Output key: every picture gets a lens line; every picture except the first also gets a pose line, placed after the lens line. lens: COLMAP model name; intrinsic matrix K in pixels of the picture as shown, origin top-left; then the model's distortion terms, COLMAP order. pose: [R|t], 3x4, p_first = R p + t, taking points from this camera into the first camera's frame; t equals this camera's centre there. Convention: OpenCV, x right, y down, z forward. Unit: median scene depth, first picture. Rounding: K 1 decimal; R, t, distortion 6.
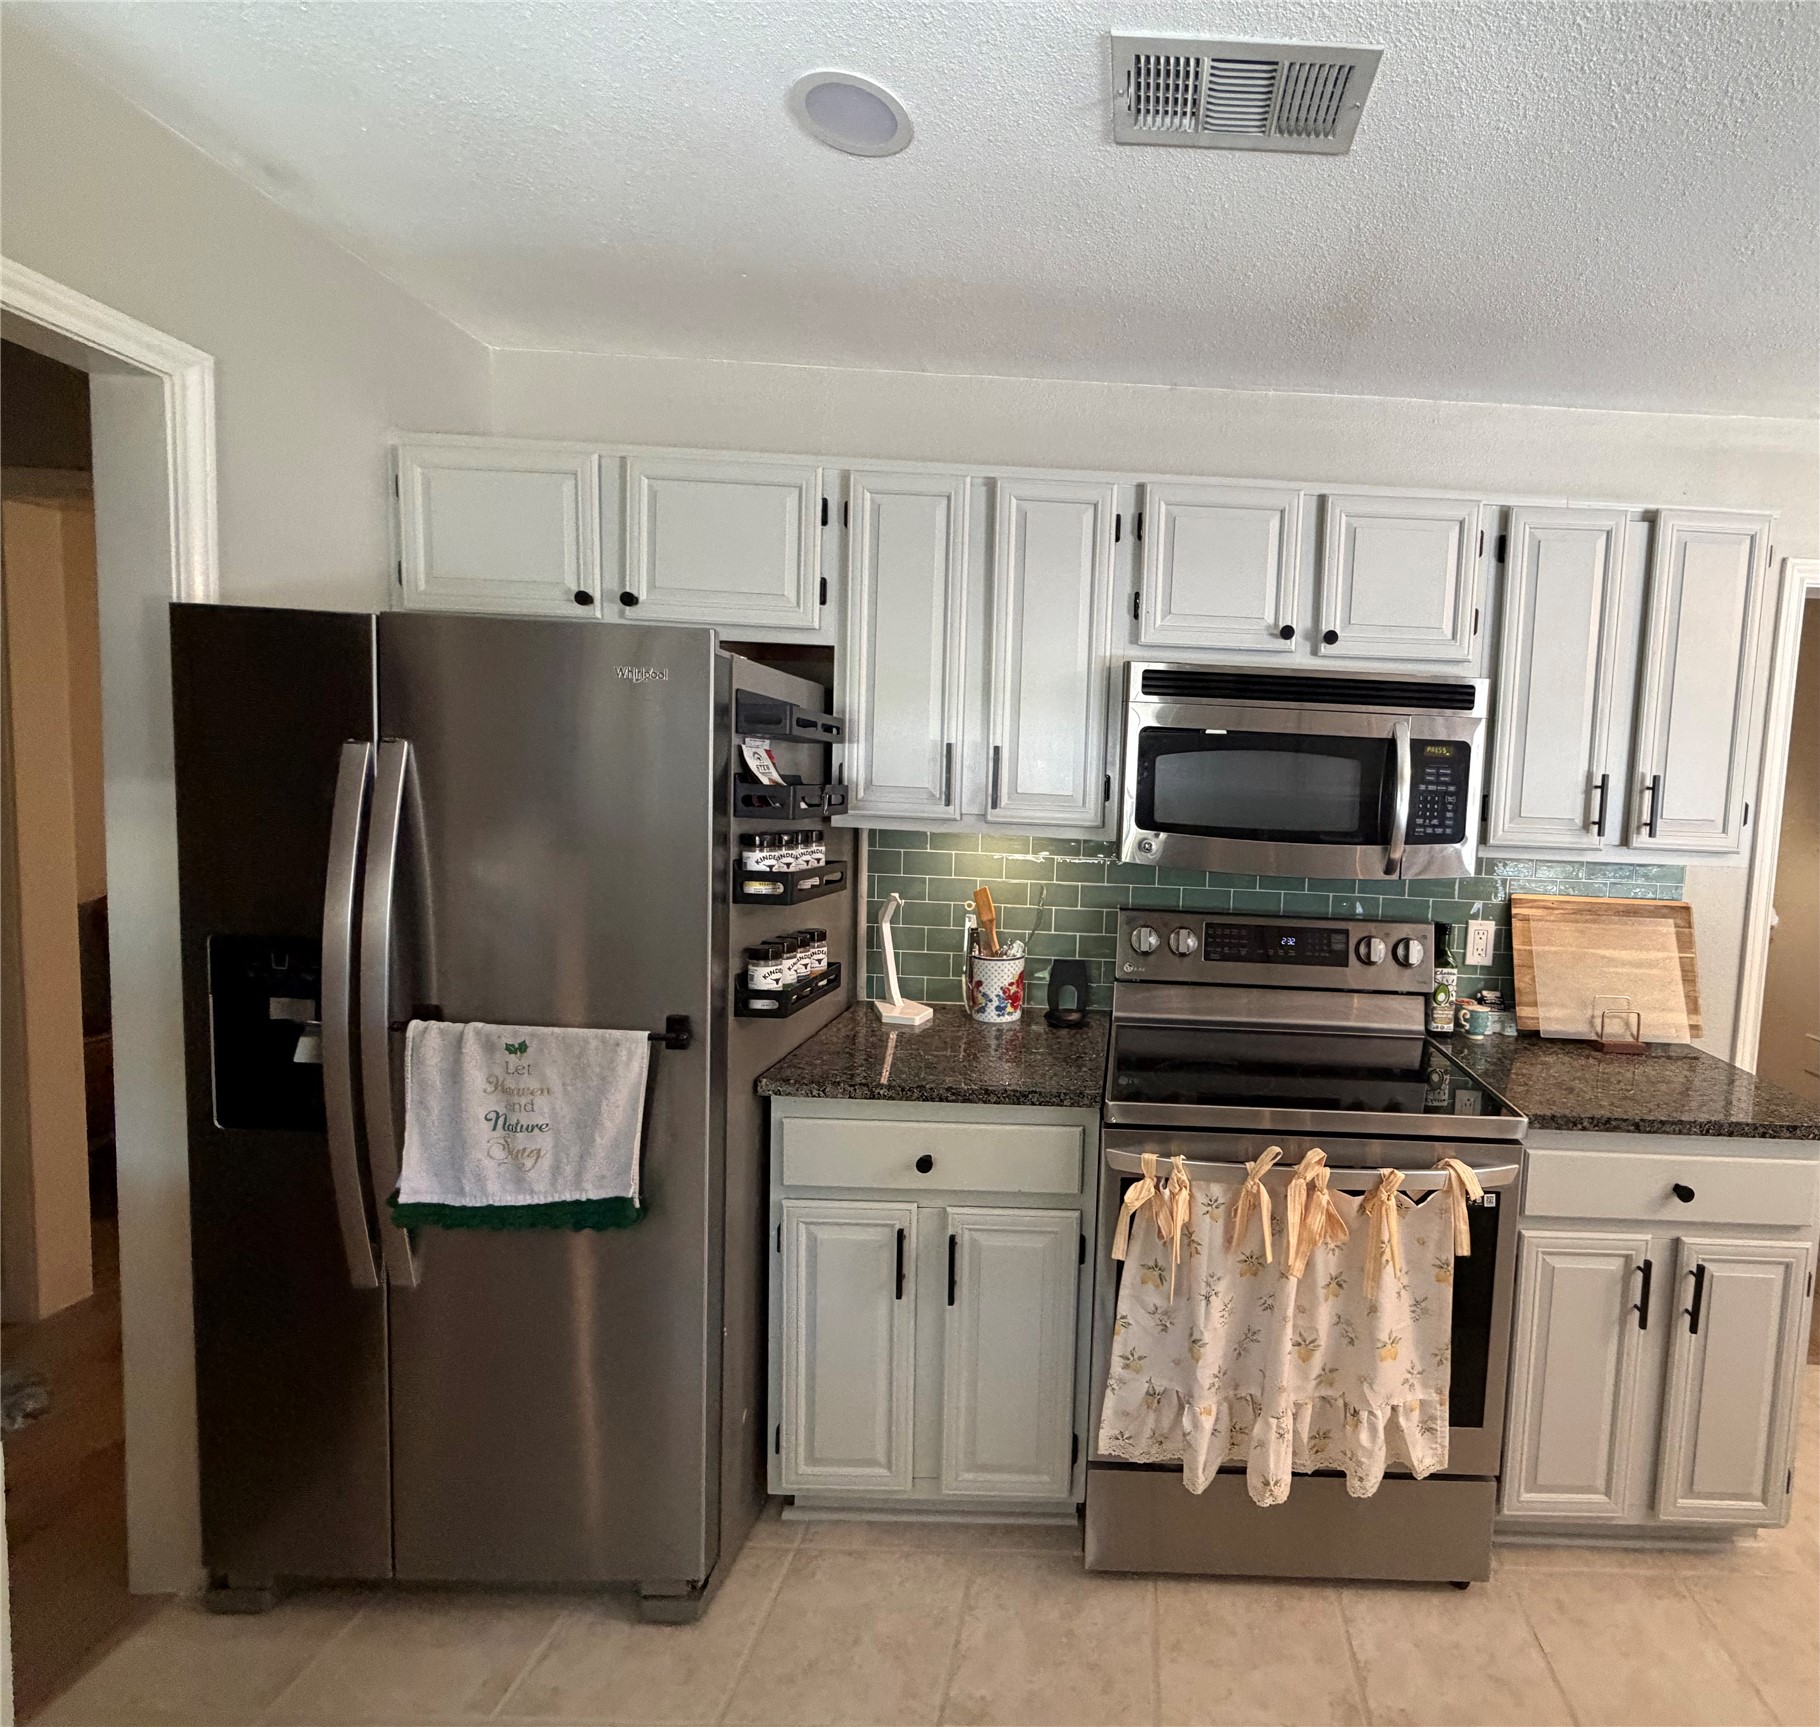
lens RADIAL K [[927.2, 0, 911.8], [0, 927.2, 850.3], [0, 0, 1]] dist [0.000947, 0.000882]
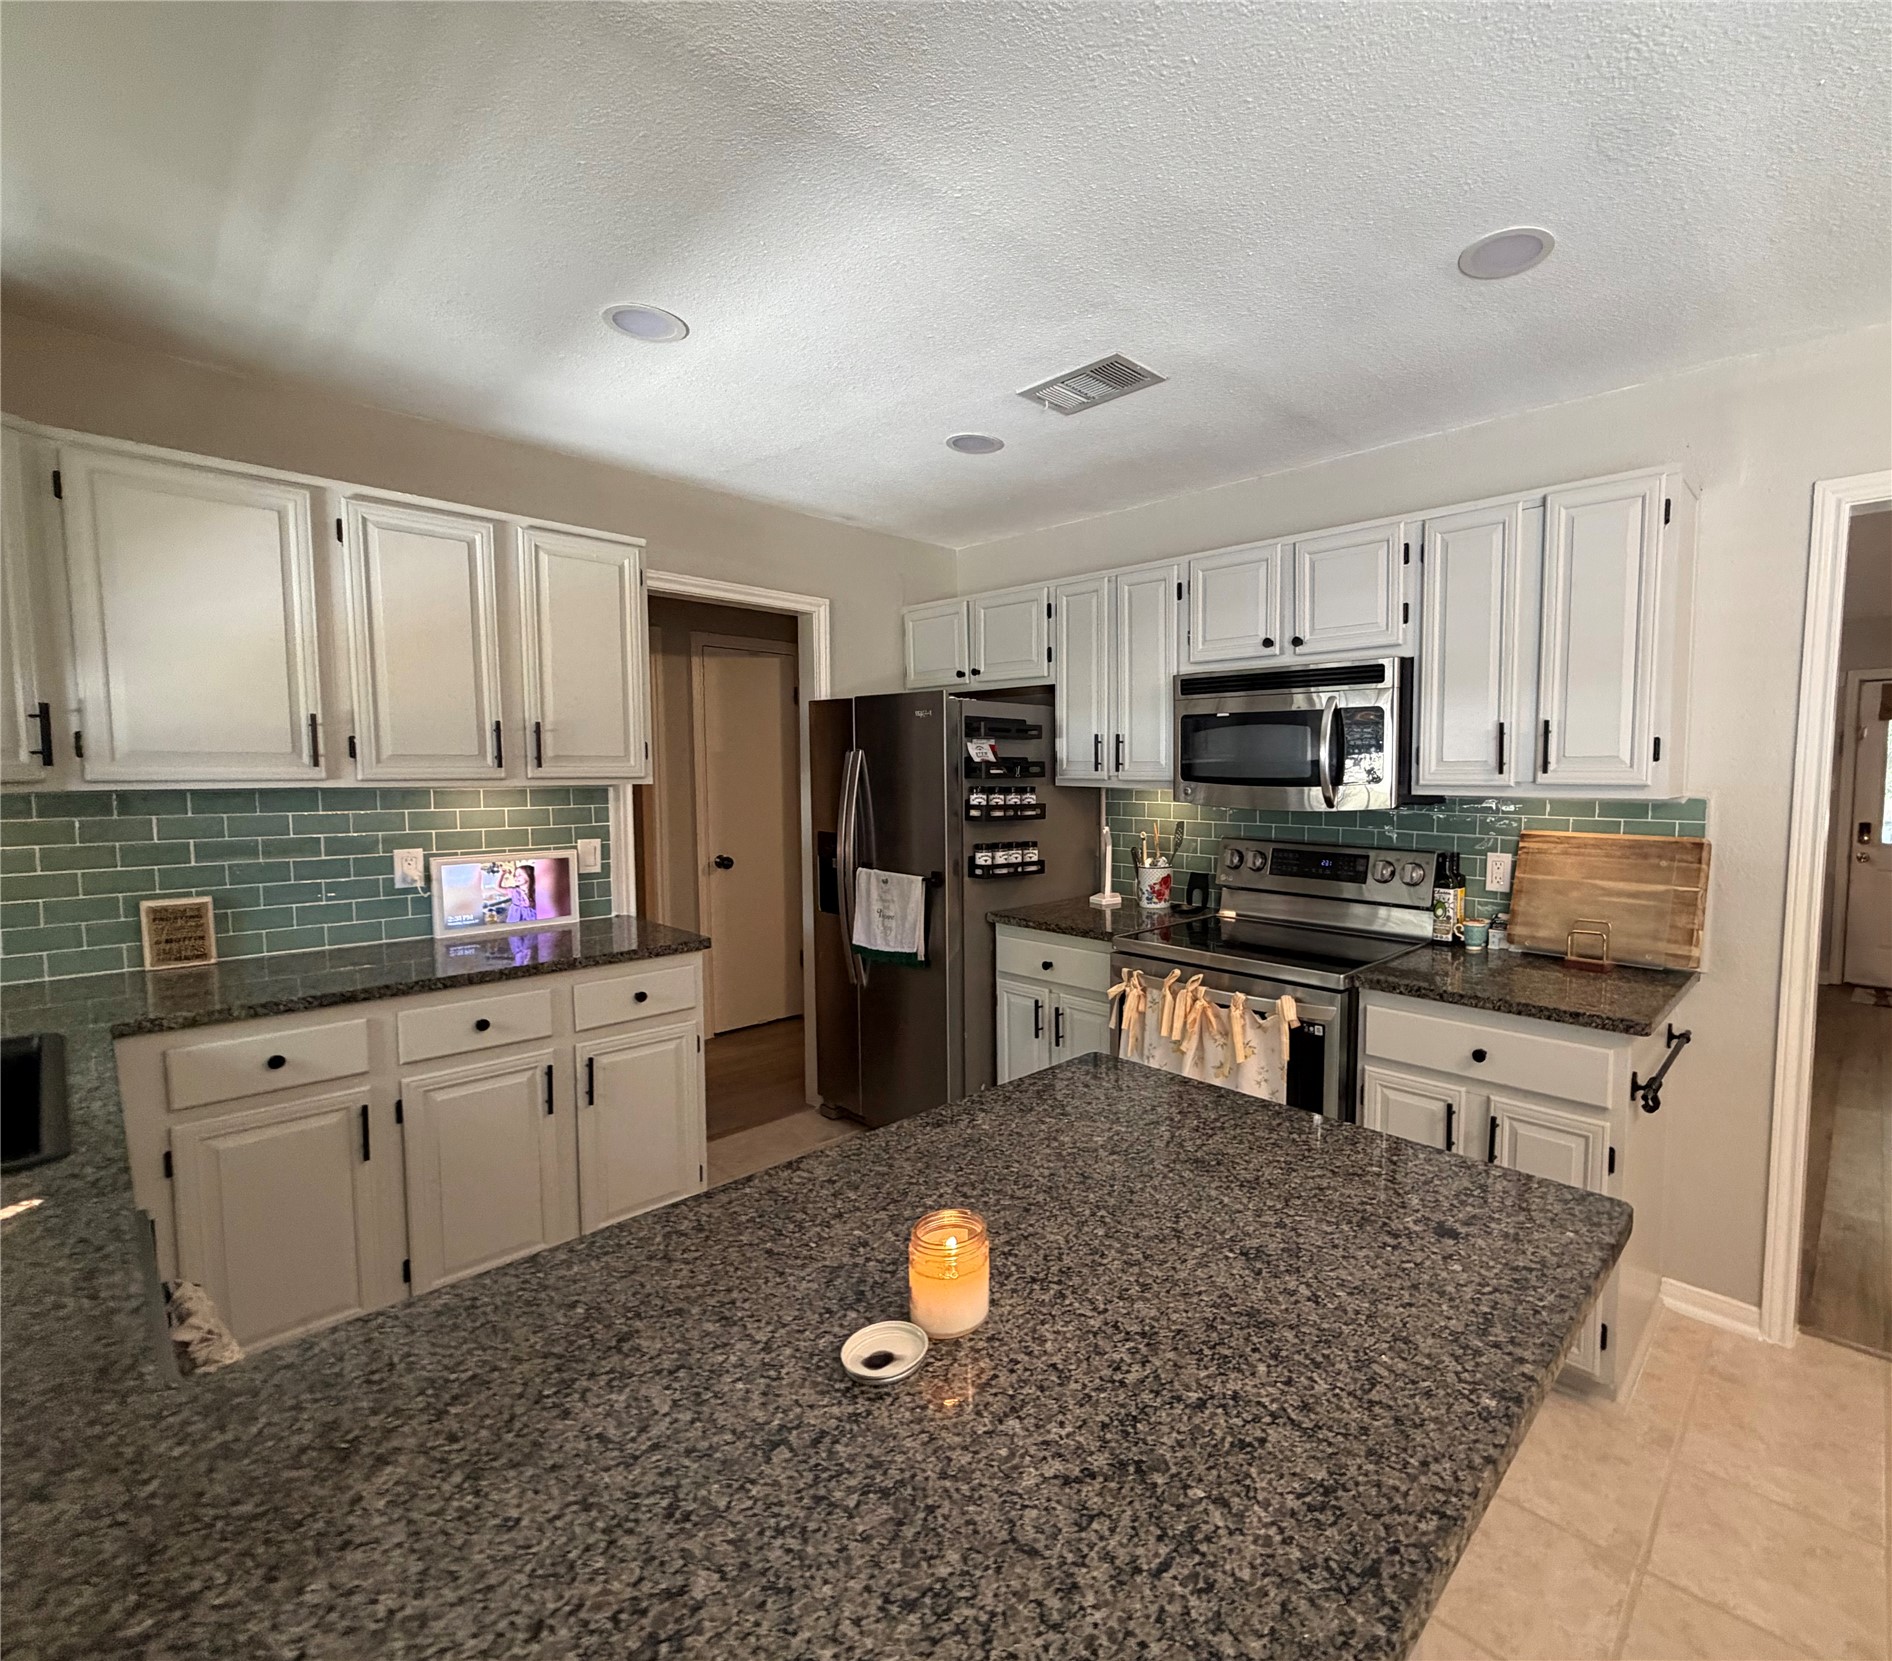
lens RADIAL K [[893.0, 0, 948.4], [0, 893.0, 836.9], [0, 0, 1]] dist [0.027190, 0.000247]
pose [[0.669694, 0.016192, -0.742461, 1.149844], [-0.027415, 0.999620, -0.002928, 0.091094], [0.742131, 0.022316, 0.669883, -0.320723]]
